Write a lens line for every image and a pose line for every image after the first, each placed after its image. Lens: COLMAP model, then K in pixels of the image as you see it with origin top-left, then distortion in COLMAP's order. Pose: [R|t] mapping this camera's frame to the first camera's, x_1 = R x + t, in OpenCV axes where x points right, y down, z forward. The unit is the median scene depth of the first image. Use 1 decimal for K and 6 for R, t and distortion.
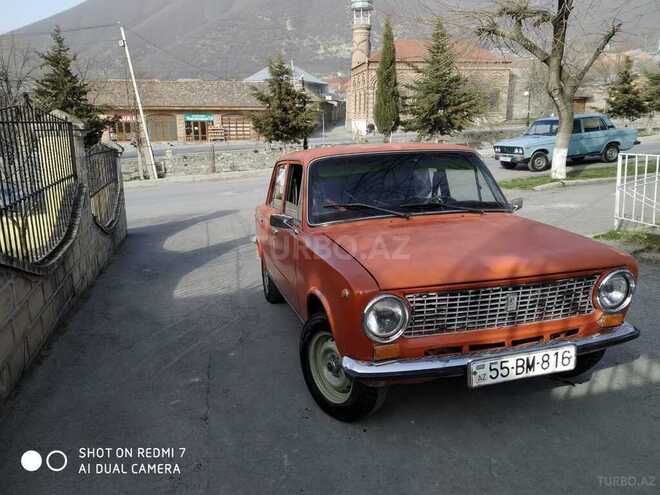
lens RADIAL K [[525.4, 0, 330.0], [0, 525.4, 247.5], [0, 0, 1]] dist [0.044600, -0.095182]
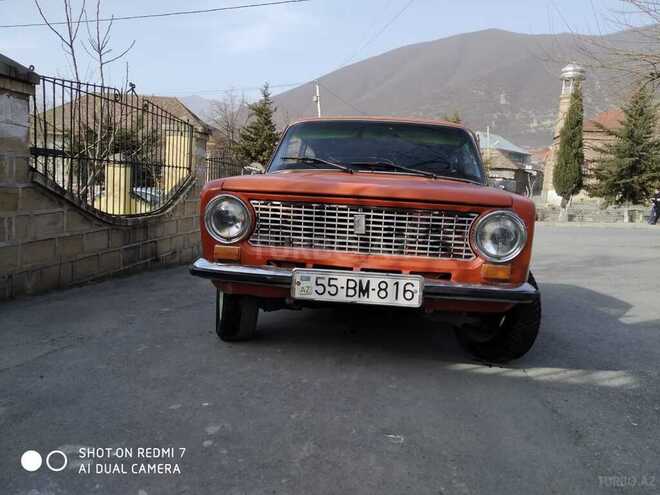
lens RADIAL K [[523.4, 0, 338.2], [0, 523.4, 248.8], [0, 0, 1]] dist [0.035918, -0.063108]
pose [[0.924904, 0.112259, -0.363249, 0.645034], [-0.158733, 0.982180, -0.100633, 0.244460], [0.345479, 0.150735, 0.926241, 0.110849]]
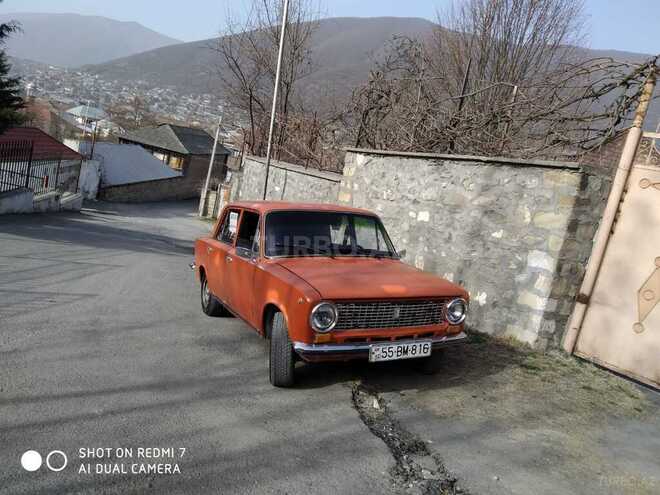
lens RADIAL K [[525.4, 0, 330.0], [0, 525.4, 247.5], [0, 0, 1]] dist [0.044600, -0.095182]
pose [[0.976319, 0.079508, 0.201195, -0.207775], [-0.064412, 0.994671, -0.080505, 0.044904], [-0.206524, 0.065639, 0.976237, -0.579926]]
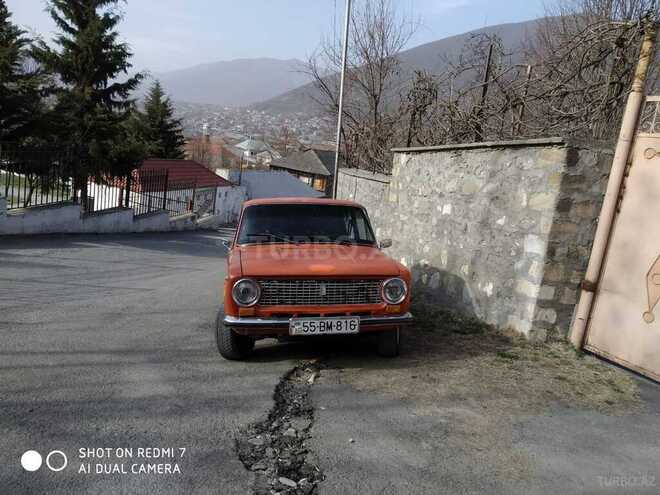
lens RADIAL K [[525.4, 0, 330.0], [0, 525.4, 247.5], [0, 0, 1]] dist [0.044600, -0.095182]
pose [[0.993188, 0.056518, -0.101897, 0.527092], [-0.066299, 0.993238, -0.095304, 0.124798], [0.095821, 0.101410, 0.990219, -0.722767]]
